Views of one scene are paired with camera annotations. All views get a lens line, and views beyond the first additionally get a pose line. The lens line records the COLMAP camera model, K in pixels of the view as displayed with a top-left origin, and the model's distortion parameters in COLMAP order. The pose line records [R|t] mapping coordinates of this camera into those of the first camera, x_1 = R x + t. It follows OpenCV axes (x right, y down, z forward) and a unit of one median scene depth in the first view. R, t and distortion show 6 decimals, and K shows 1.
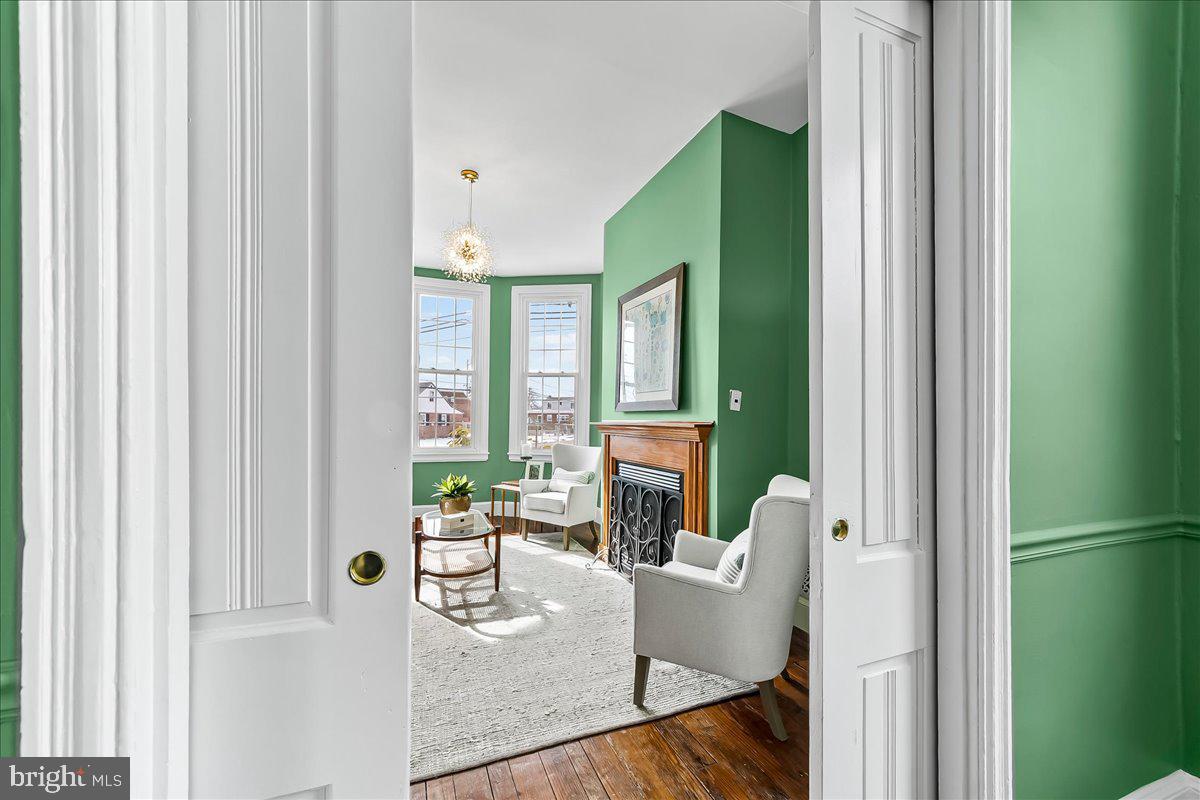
lens RADIAL K [[464.2, 0, 600.0], [0, 464.2, 400.0], [0, 0, 1]] dist [0.000955, 0.000109]
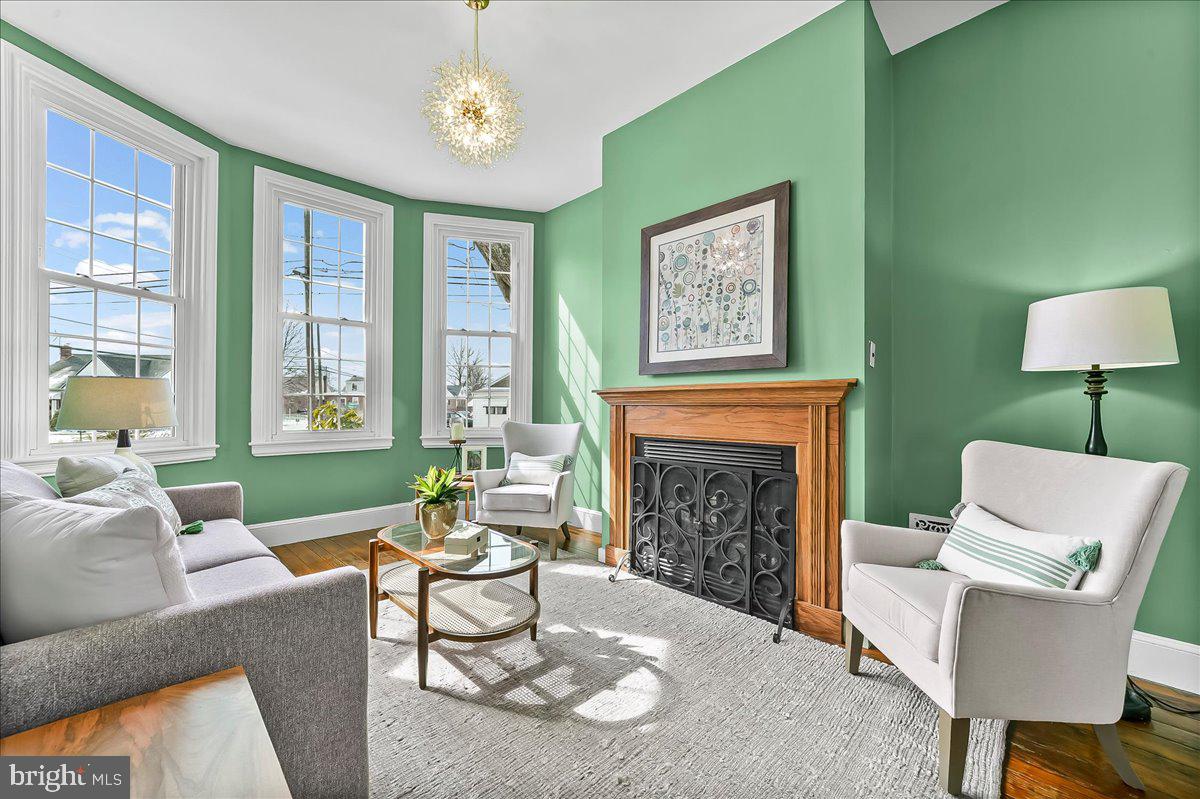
lens RADIAL K [[464.2, 0, 600.0], [0, 464.2, 399.5], [0, 0, 1]] dist [0.000955, 0.000109]
pose [[0.916530, 0.001287, 0.399965, -0.373804], [-0.013844, 0.999498, 0.028507, 0.049421], [-0.399727, -0.031664, 0.916087, 0.349725]]
